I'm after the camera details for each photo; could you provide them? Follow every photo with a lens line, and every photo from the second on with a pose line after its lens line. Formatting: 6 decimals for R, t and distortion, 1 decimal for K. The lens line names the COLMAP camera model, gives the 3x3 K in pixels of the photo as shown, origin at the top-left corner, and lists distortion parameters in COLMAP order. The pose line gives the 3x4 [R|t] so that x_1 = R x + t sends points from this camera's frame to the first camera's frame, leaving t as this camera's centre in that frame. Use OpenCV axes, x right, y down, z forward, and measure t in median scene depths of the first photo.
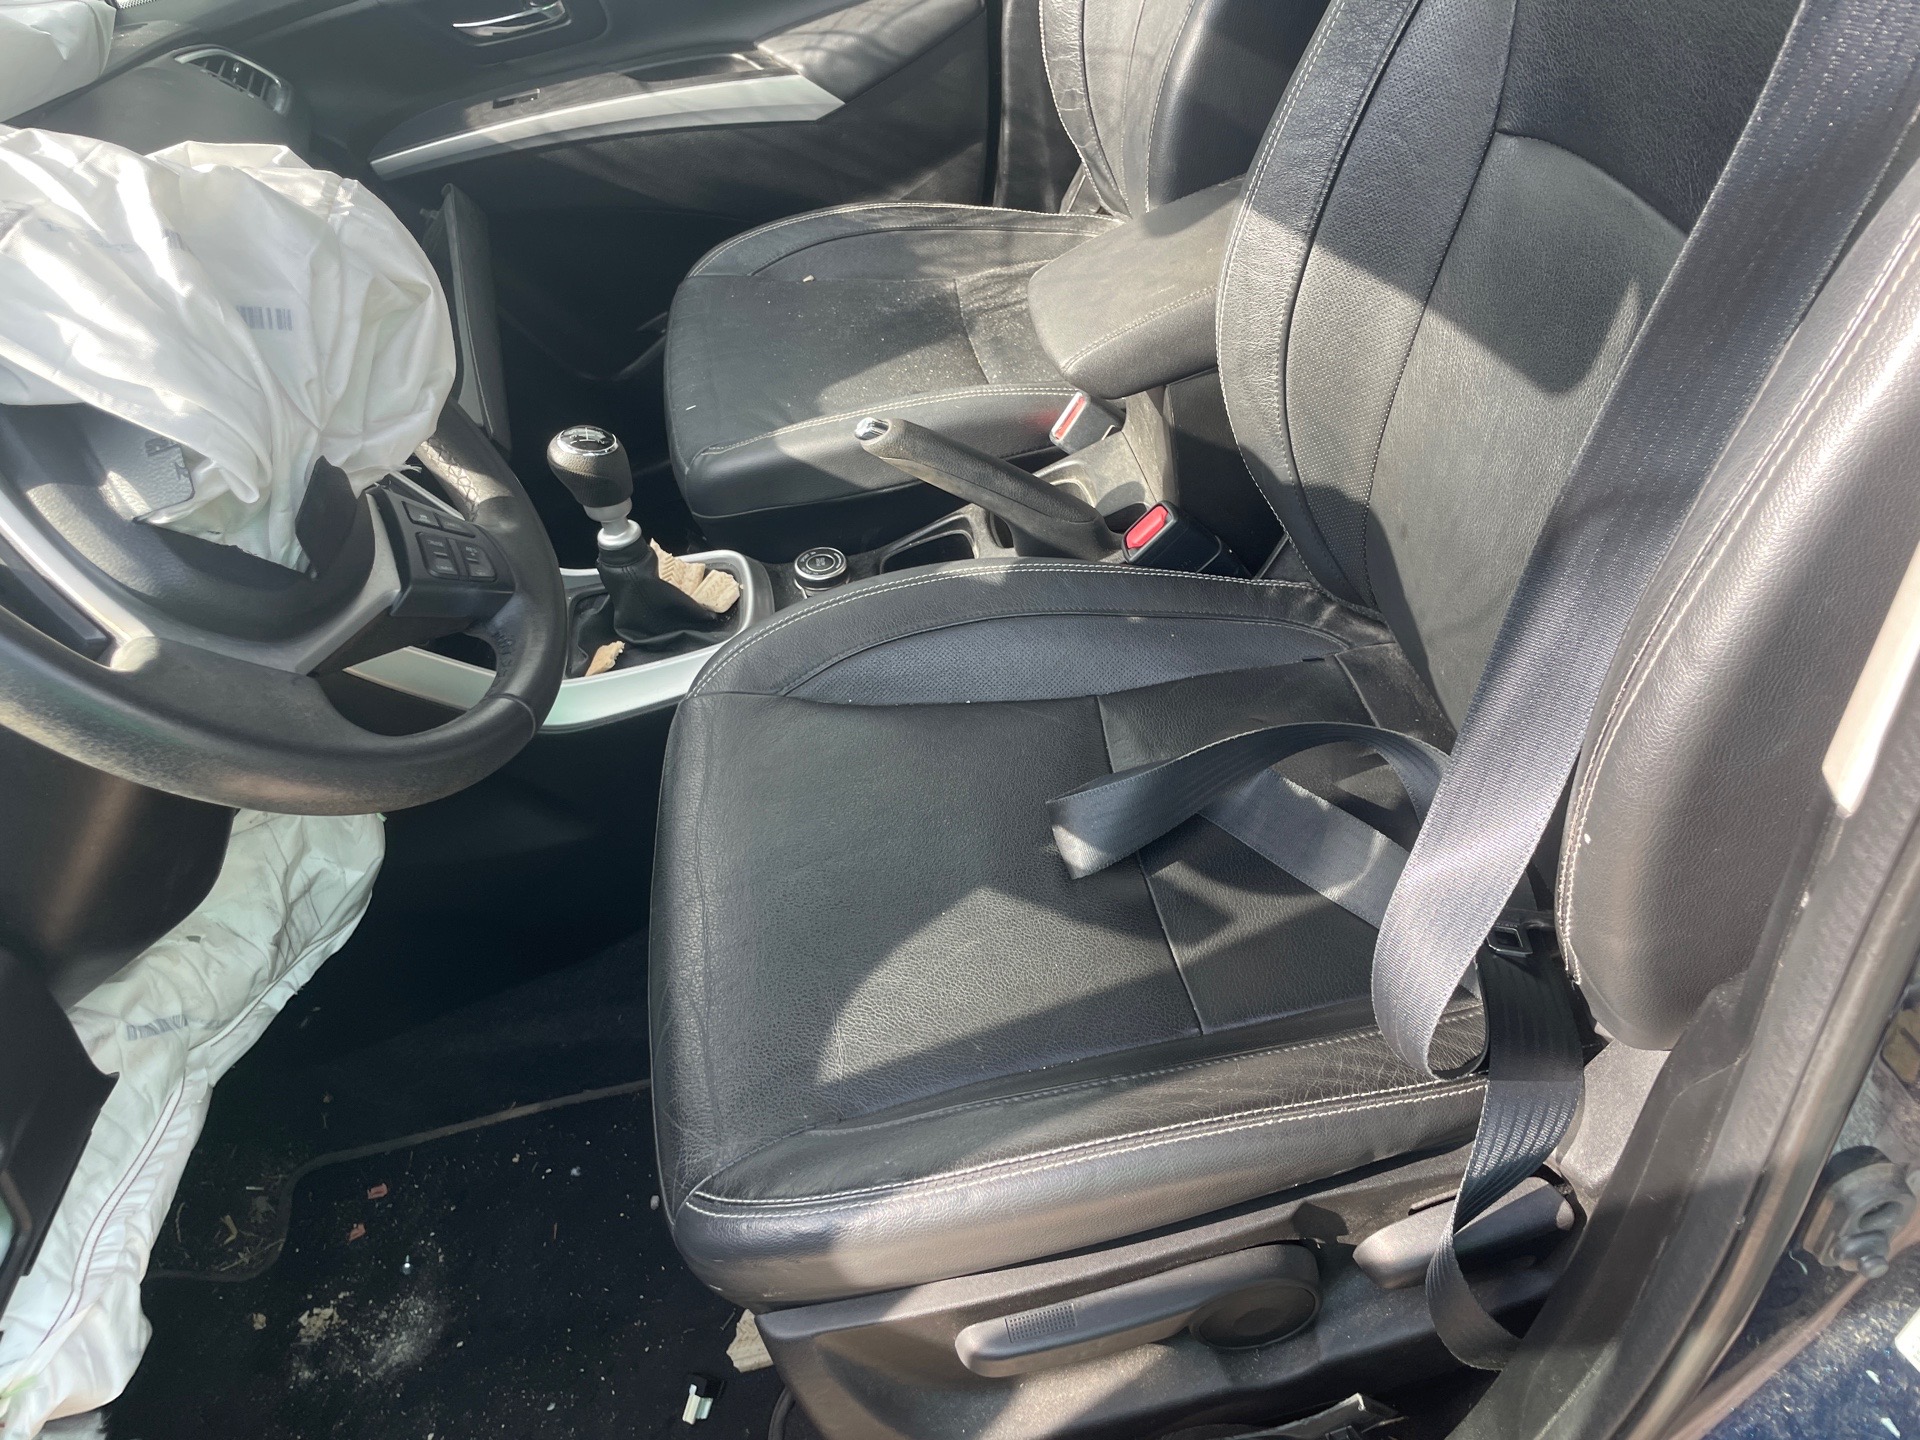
lens RADIAL K [[1441.4, 0, 938.0], [0, 1441.4, 704.7], [0, 0, 1]] dist [0.084530, -0.115364]
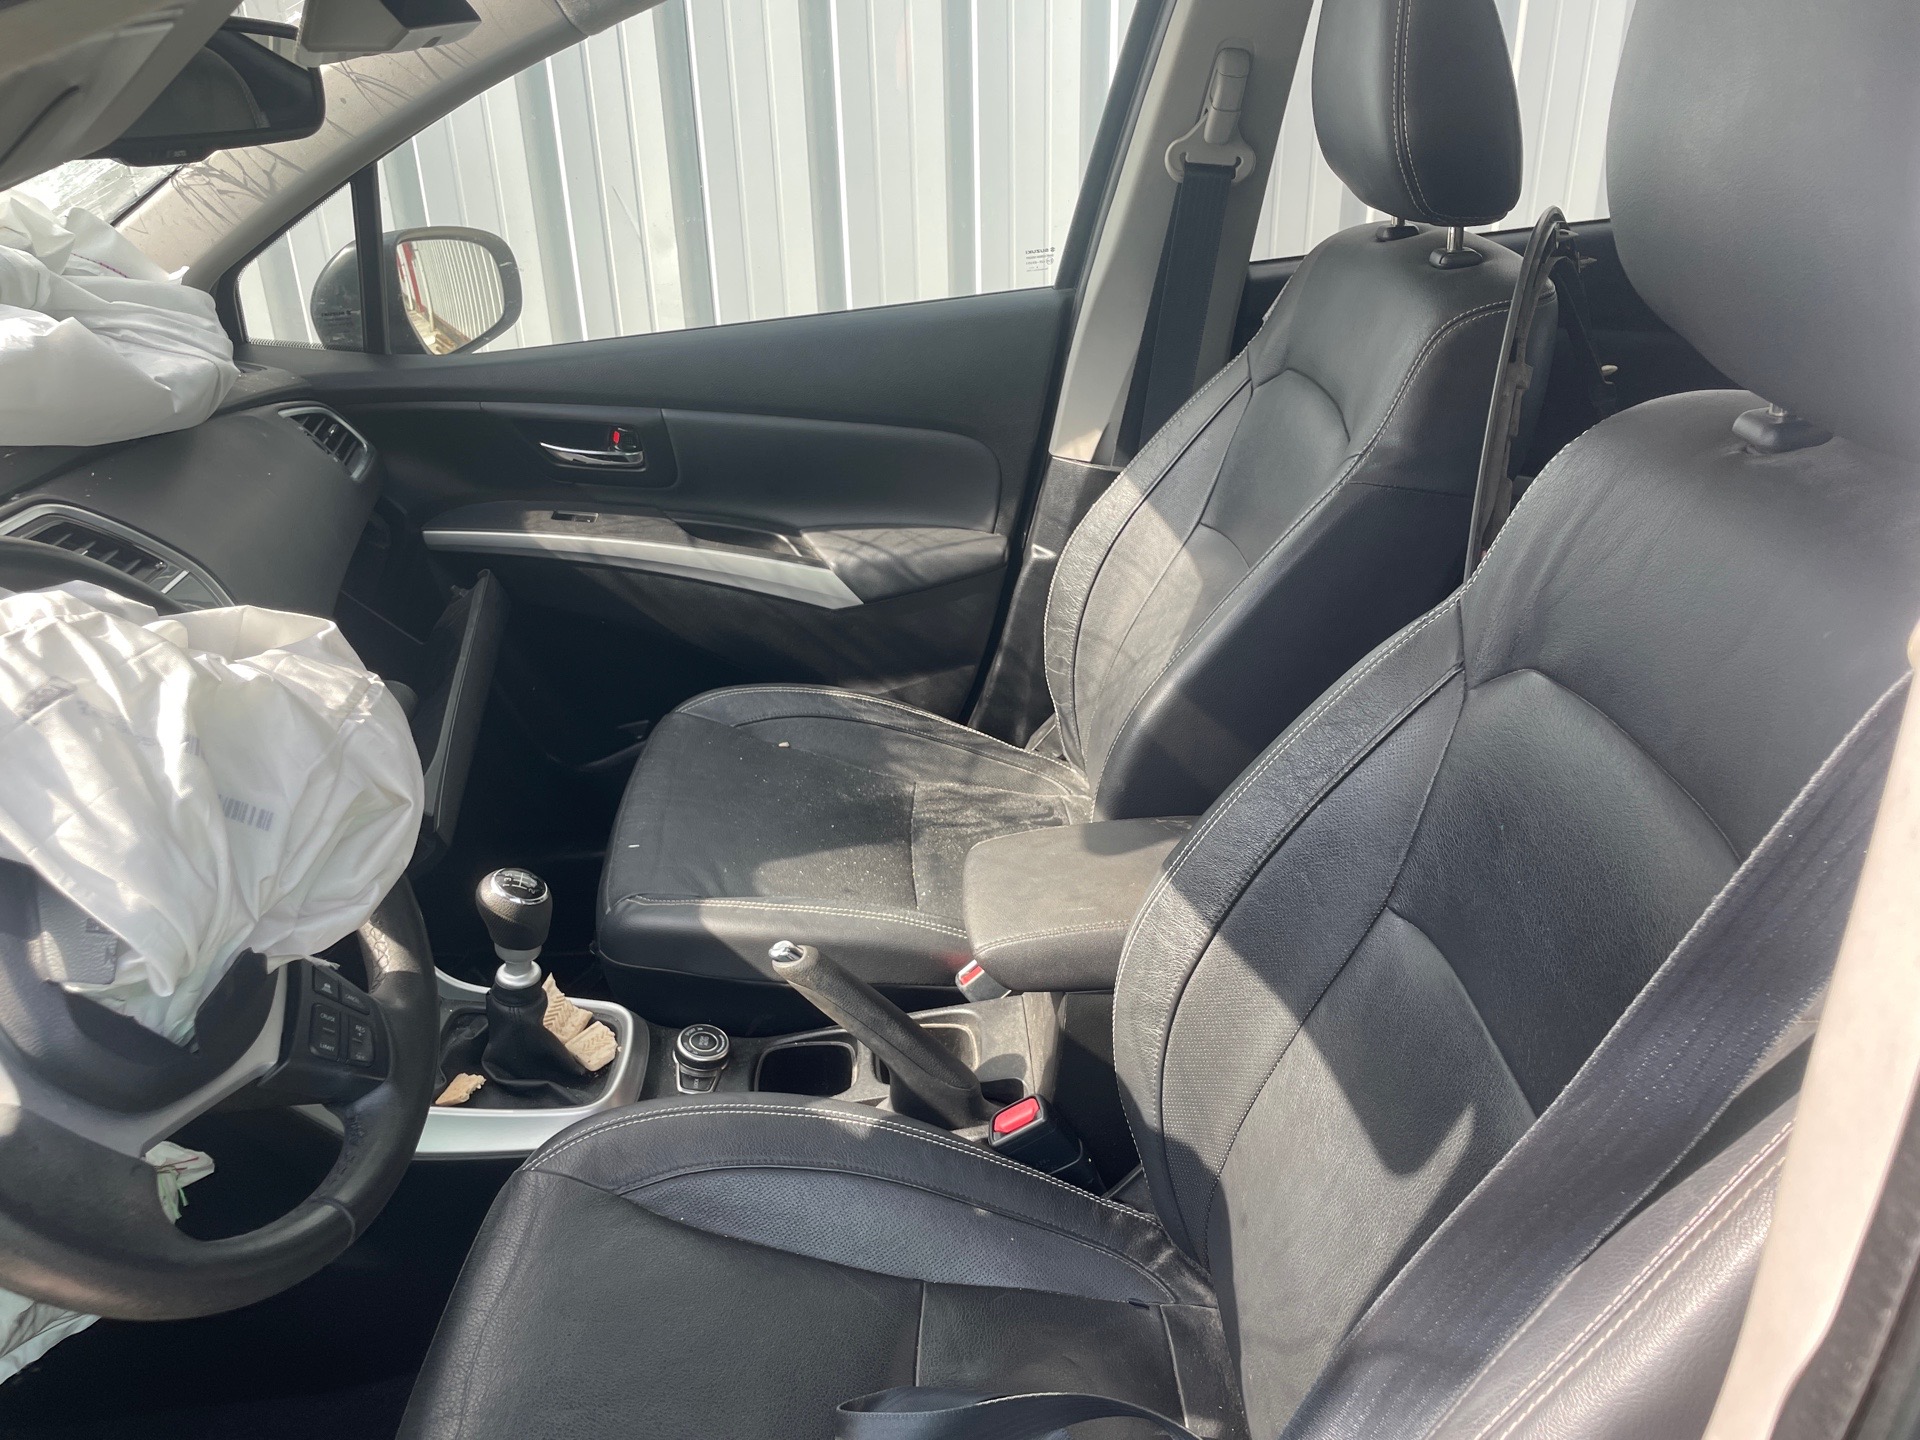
lens RADIAL K [[1440.6, 0, 951.2], [0, 1440.6, 706.3], [0, 0, 1]] dist [0.089874, -0.136071]
pose [[0.959157, 0.281808, 0.024539, -0.007398], [-0.266421, 0.929116, -0.256444, -0.115512], [-0.095067, 0.239433, 0.966247, -0.060972]]
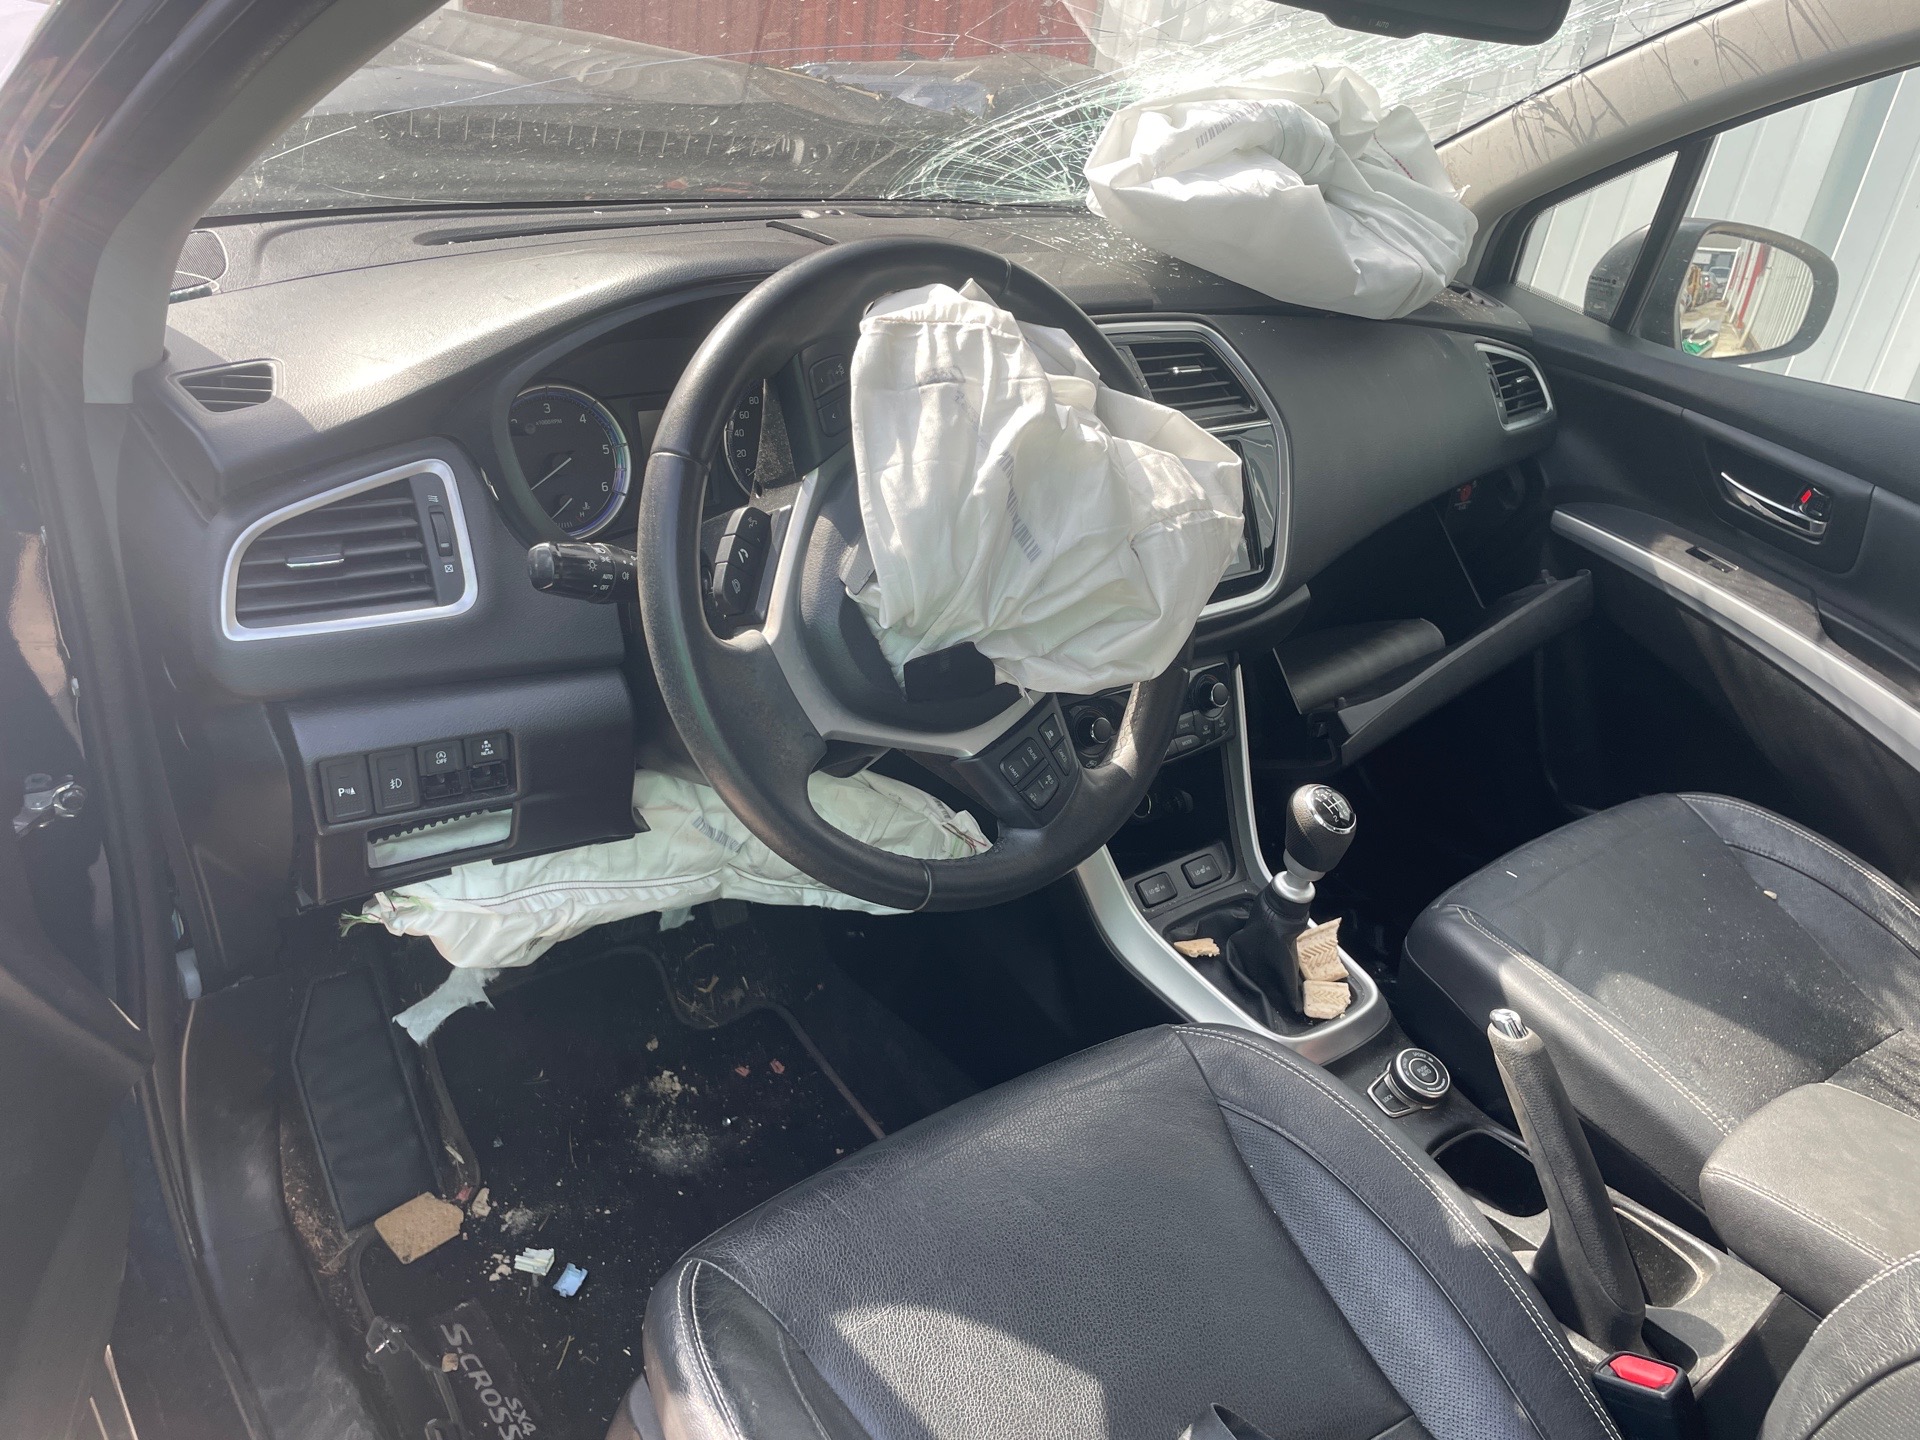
lens RADIAL K [[1443.6, 0, 964.9], [0, 1443.6, 731.4], [0, 0, 1]] dist [0.084756, -0.120036]
pose [[0.431318, 0.703032, -0.565430, 0.192159], [-0.766594, 0.616039, 0.181187, -0.200520], [0.475708, 0.355306, 0.804649, 0.017553]]
